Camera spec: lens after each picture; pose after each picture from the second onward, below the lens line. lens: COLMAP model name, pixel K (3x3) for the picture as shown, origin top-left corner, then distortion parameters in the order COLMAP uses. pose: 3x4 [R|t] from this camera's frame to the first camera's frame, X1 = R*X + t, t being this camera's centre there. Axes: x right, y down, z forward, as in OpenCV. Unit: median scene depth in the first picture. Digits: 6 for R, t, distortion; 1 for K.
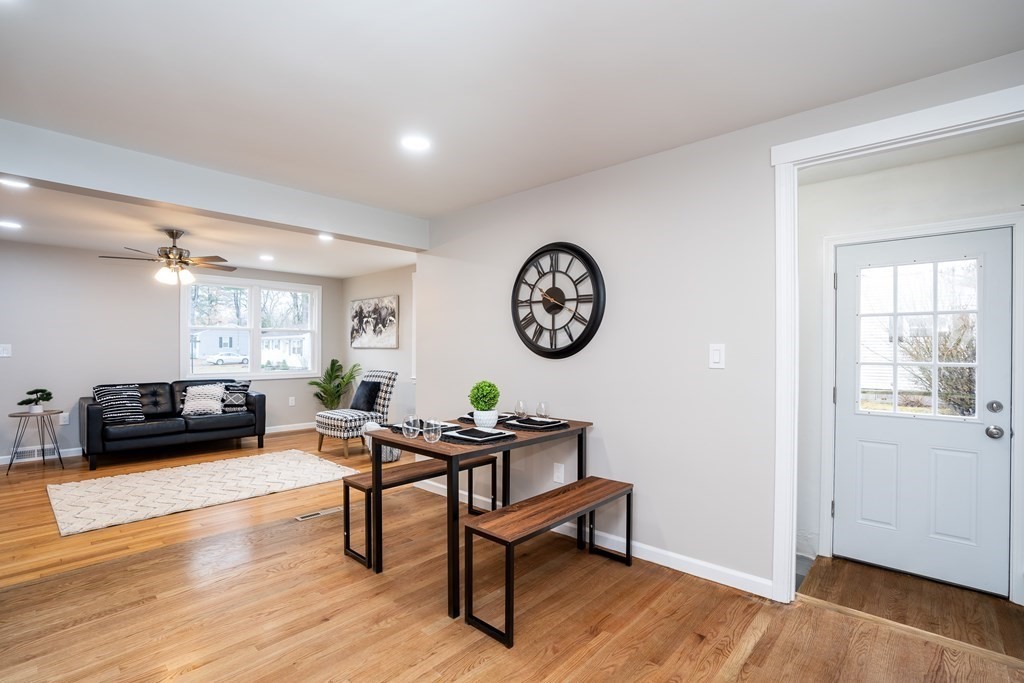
lens RADIAL K [[478.9, 0, 489.8], [0, 478.9, 346.9], [0, 0, 1]] dist [-0.058604, 0.021846]
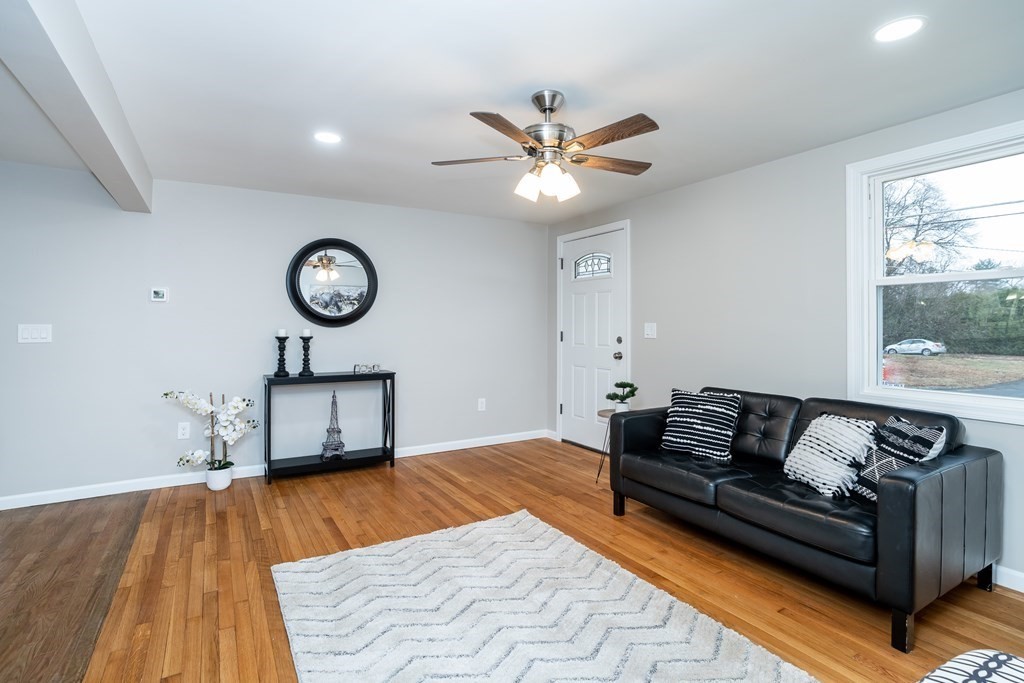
lens RADIAL K [[514.5, 0, 512.1], [0, 514.5, 320.8], [0, 0, 1]] dist [-0.001619, 0.000387]
pose [[-0.265820, -0.011764, -0.963951, -0.099478], [0.002903, 0.999911, -0.013004, 0.001839], [0.964018, -0.006255, -0.265762, 0.859042]]
